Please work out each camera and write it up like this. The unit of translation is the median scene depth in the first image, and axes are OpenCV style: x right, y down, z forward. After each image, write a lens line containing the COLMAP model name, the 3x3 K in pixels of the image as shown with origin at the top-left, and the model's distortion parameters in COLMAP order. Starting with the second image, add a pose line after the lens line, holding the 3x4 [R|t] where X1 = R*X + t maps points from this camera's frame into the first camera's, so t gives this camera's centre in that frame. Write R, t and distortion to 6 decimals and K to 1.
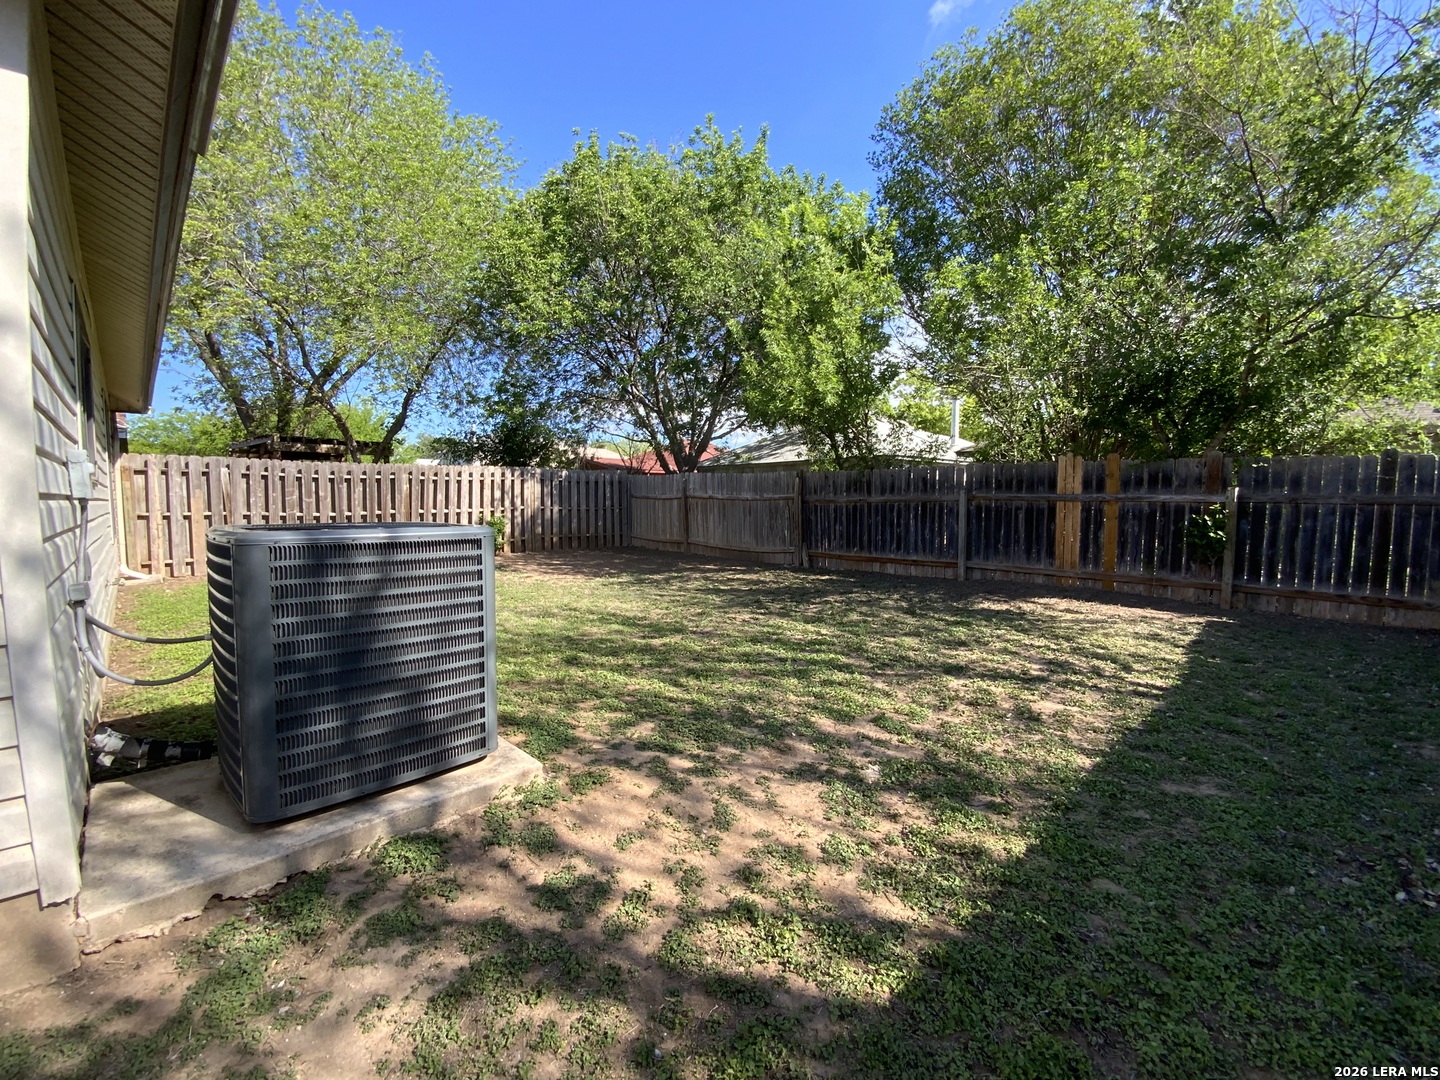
lens RADIAL K [[582.2, 0, 722.7], [0, 582.2, 541.6], [0, 0, 1]] dist [0.017185, -0.017571]
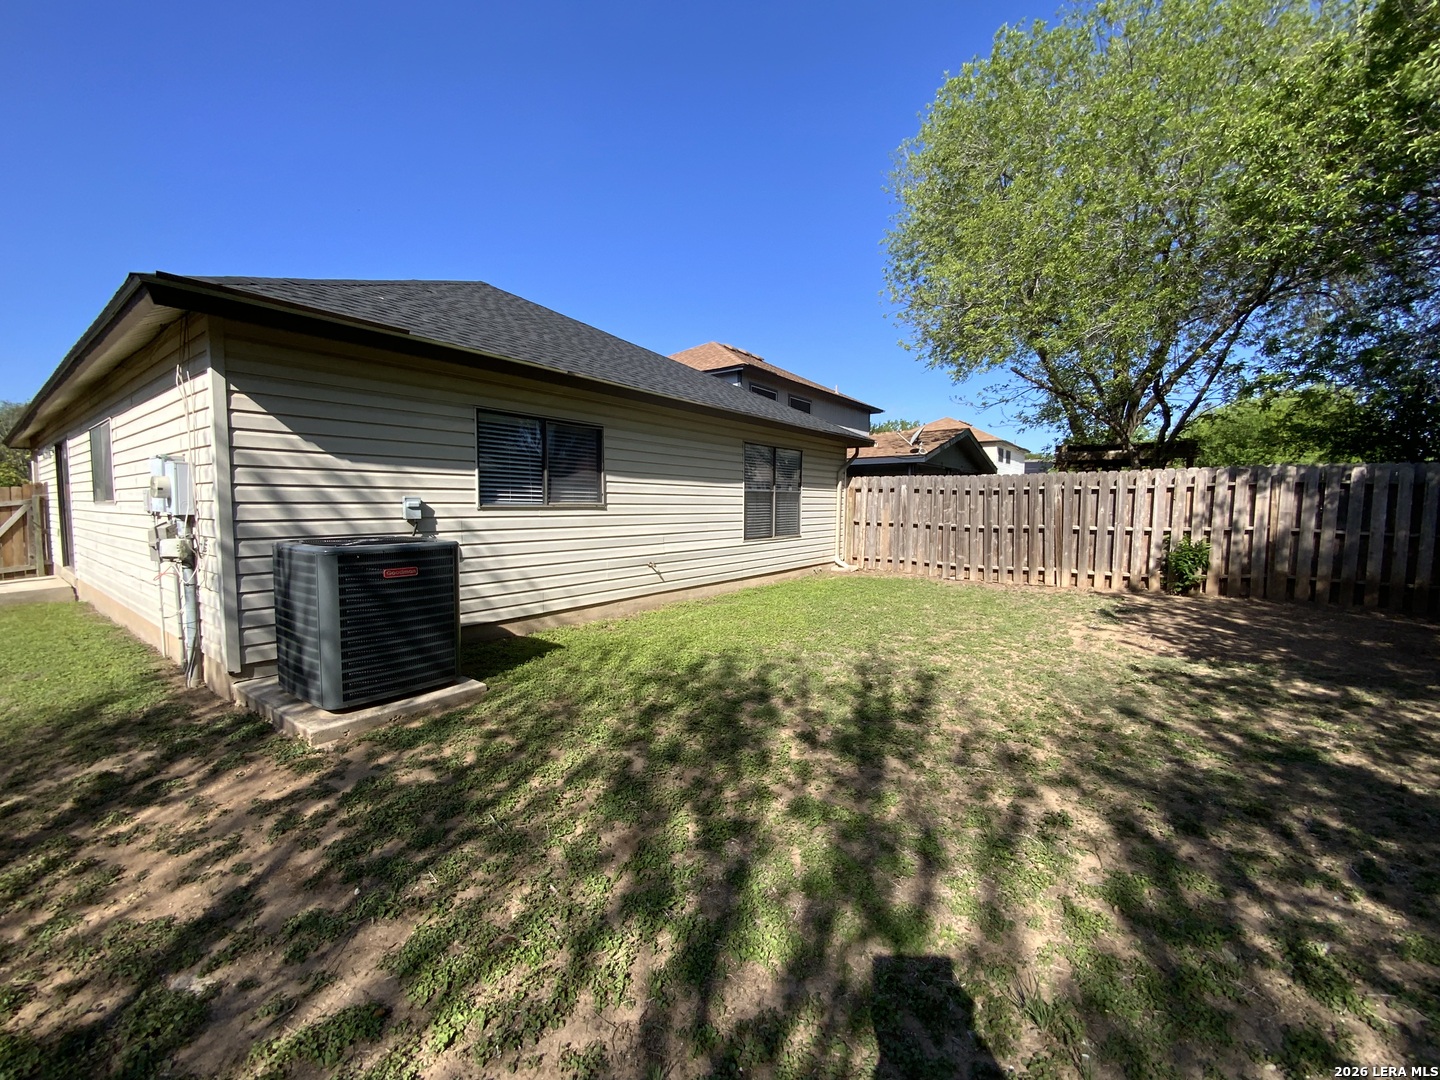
lens RADIAL K [[582.2, 0, 722.7], [0, 582.2, 541.6], [0, 0, 1]] dist [0.017185, -0.017571]
pose [[0.131607, 0.071391, -0.988728, 0.619713], [-0.076192, 0.995181, 0.061715, -0.113922], [0.988370, 0.067211, 0.136412, 0.982687]]
